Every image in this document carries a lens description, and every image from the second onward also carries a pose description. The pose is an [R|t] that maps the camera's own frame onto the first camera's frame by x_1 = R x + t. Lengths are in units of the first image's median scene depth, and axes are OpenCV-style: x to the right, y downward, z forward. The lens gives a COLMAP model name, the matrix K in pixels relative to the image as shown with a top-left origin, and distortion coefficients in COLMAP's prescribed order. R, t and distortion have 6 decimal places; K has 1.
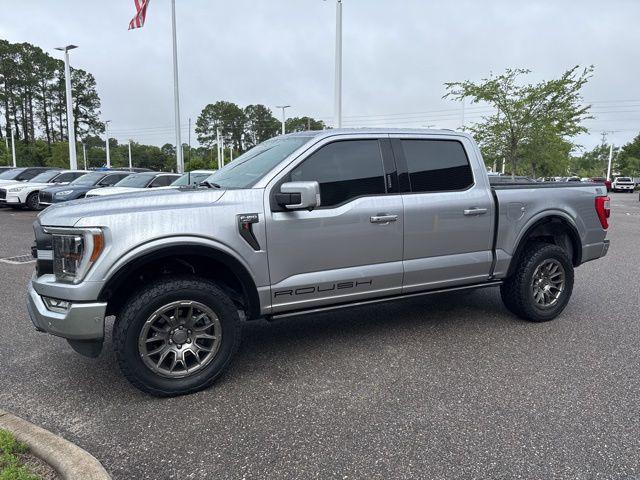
lens RADIAL K [[448.3, 0, 319.4], [0, 448.3, 242.4], [0, 0, 1]] dist [0.060302, -0.073882]
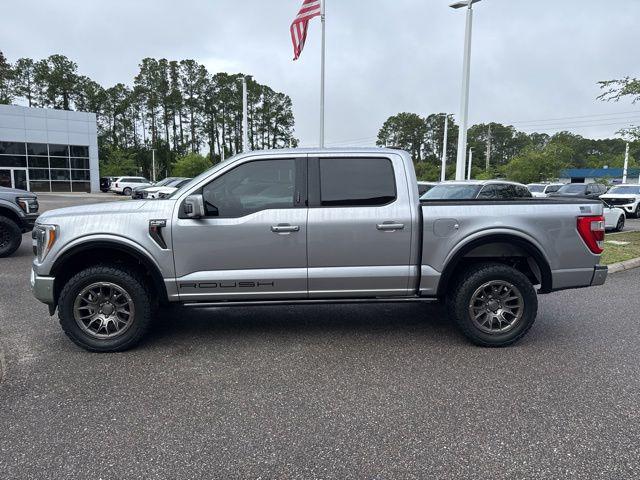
lens RADIAL K [[448.3, 0, 319.5], [0, 448.3, 240.8], [0, 0, 1]] dist [0.060302, -0.073882]
pose [[0.920530, 0.052190, -0.387171, 0.582105], [-0.061671, 0.998023, -0.012097, -0.012698], [0.385774, 0.035013, 0.921929, -0.004020]]
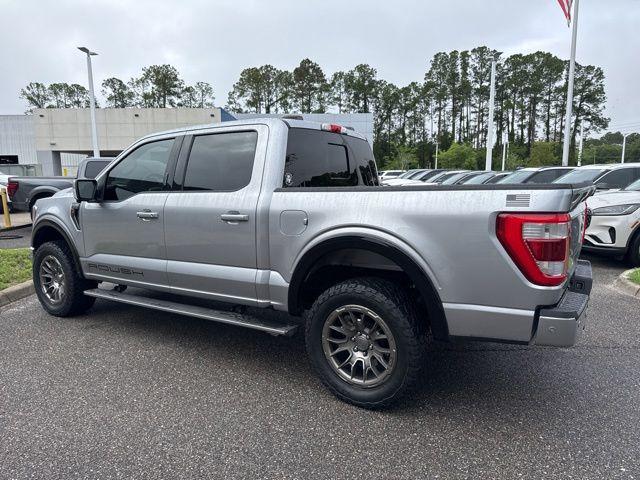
lens RADIAL K [[448.3, 0, 318.7], [0, 448.3, 239.1], [0, 0, 1]] dist [0.060302, -0.073882]
pose [[0.508947, 0.109356, -0.853824, 1.094055], [-0.114878, 0.991654, 0.058533, -0.091712], [0.853098, 0.068295, 0.517261, 0.699550]]
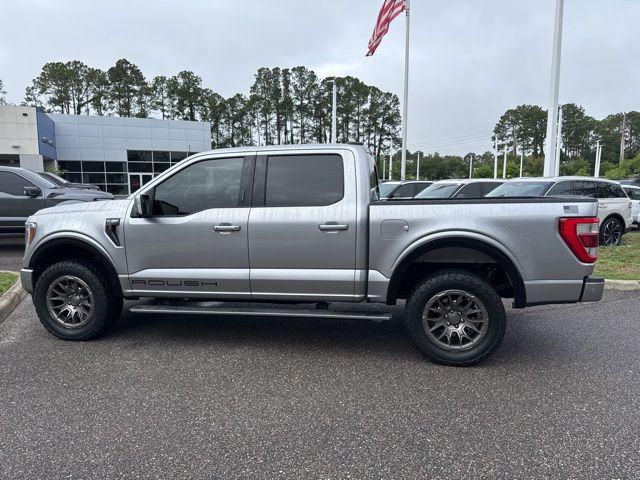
lens RADIAL K [[448.3, 0, 319.3], [0, 448.3, 240.2], [0, 0, 1]] dist [0.060302, -0.073882]
pose [[0.797892, 0.066093, -0.599167, 0.877193], [-0.080614, 0.996742, 0.002598, -0.039673], [0.597386, 0.046228, 0.800620, 0.216735]]
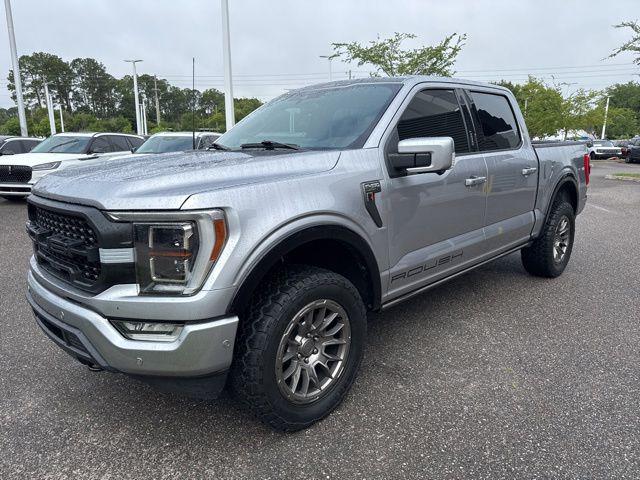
lens RADIAL K [[448.3, 0, 319.9], [0, 448.3, 242.2], [0, 0, 1]] dist [0.060302, -0.073882]
pose [[0.946892, -0.077328, 0.312114, -0.377848], [0.053924, 0.995094, 0.082945, -0.020789], [-0.316997, -0.061709, 0.946417, 0.217250]]
